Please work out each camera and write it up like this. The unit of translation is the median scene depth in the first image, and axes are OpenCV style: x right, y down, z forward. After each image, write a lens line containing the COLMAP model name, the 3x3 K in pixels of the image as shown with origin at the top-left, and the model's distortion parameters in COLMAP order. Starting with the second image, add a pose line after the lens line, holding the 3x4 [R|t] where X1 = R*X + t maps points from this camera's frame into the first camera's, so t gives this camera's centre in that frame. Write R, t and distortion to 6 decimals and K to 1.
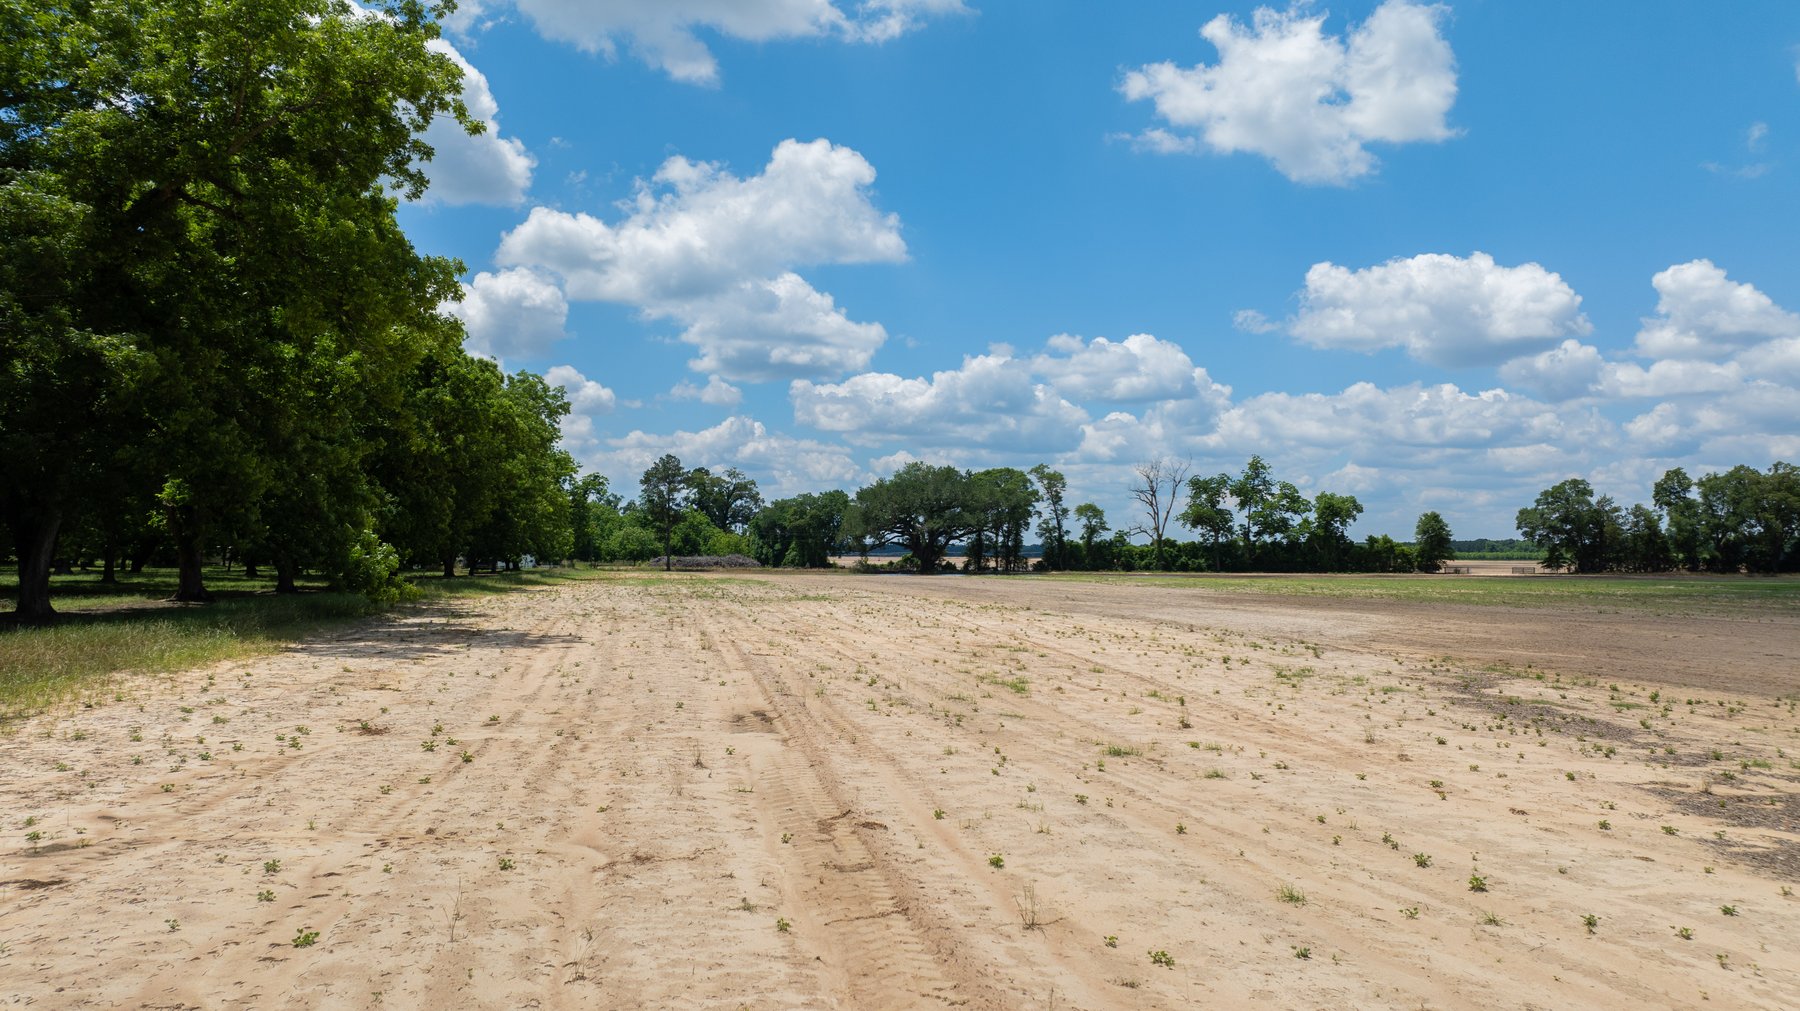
lens RADIAL K [[1266.9, 0, 908.9], [0, 1266.9, 500.8], [0, 0, 1]] dist [-0.034943, 0.036085]
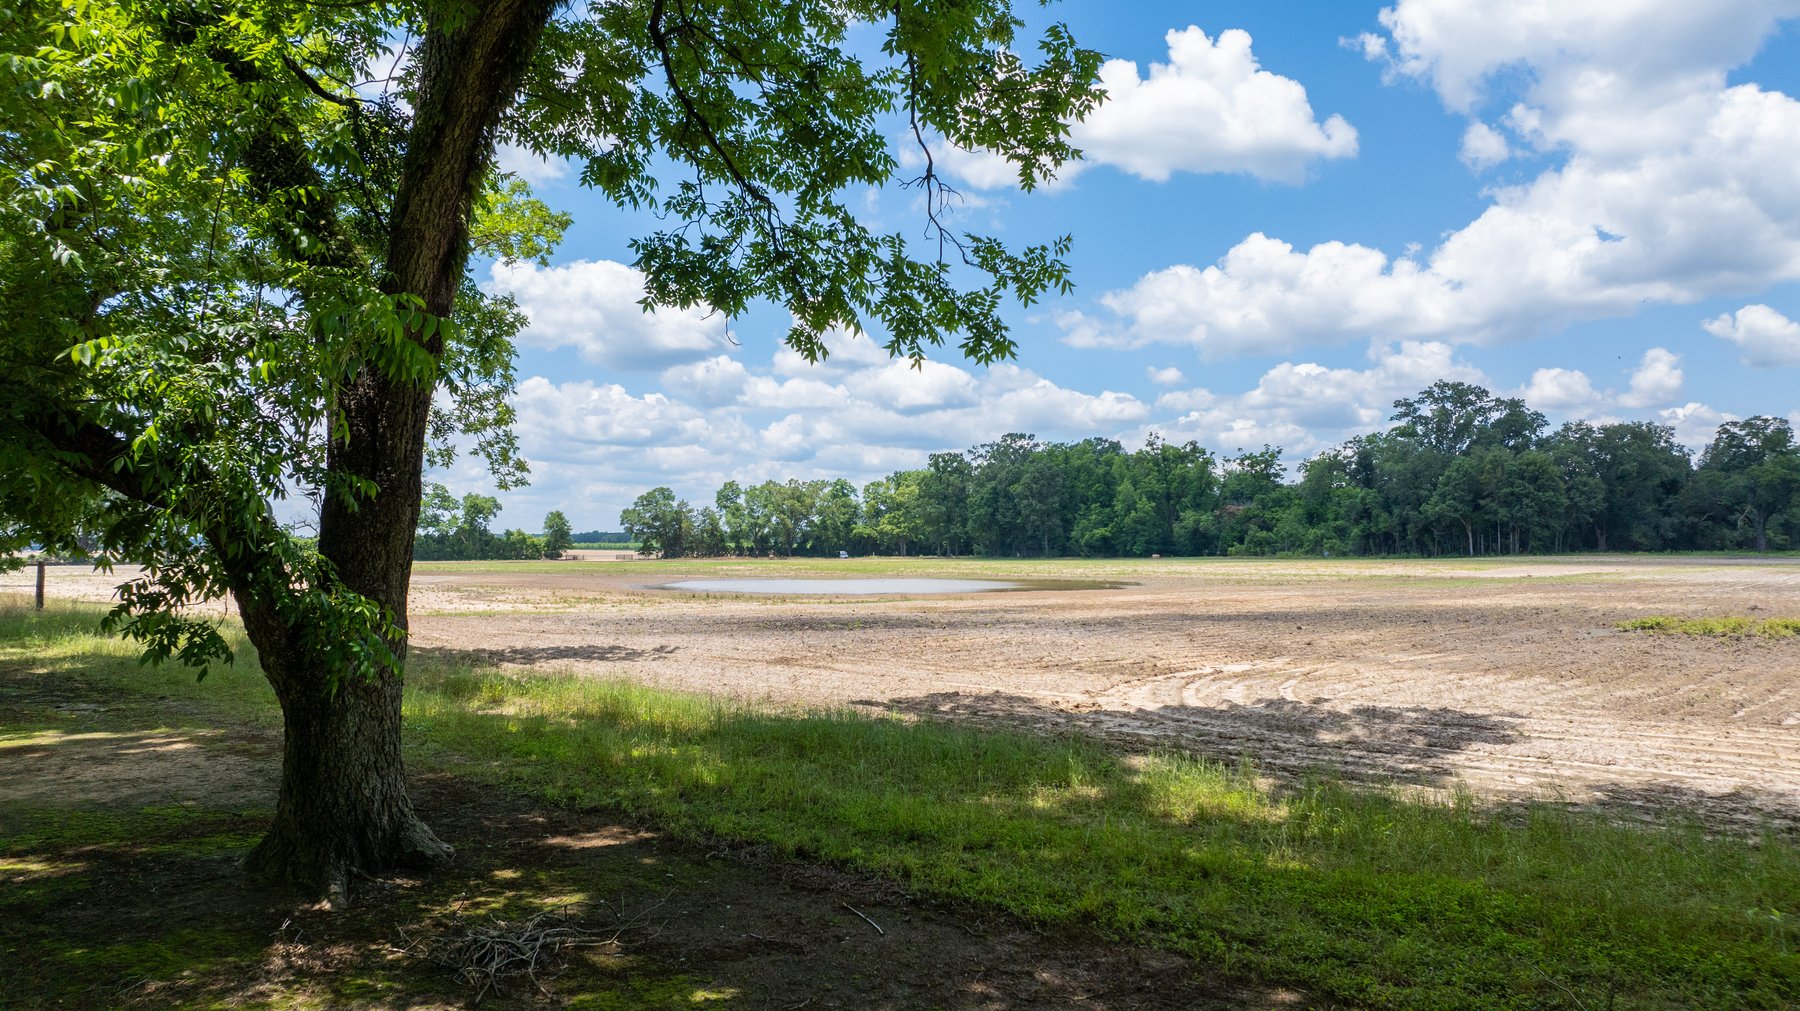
lens RADIAL K [[1266.9, 0, 919.6], [0, 1266.9, 499.5], [0, 0, 1]] dist [-0.034943, 0.036085]
pose [[0.802619, 0.016261, 0.596270, -0.039807], [-0.019847, 0.999803, -0.000551, -0.008319], [-0.596162, -0.011392, 0.802784, -0.205123]]
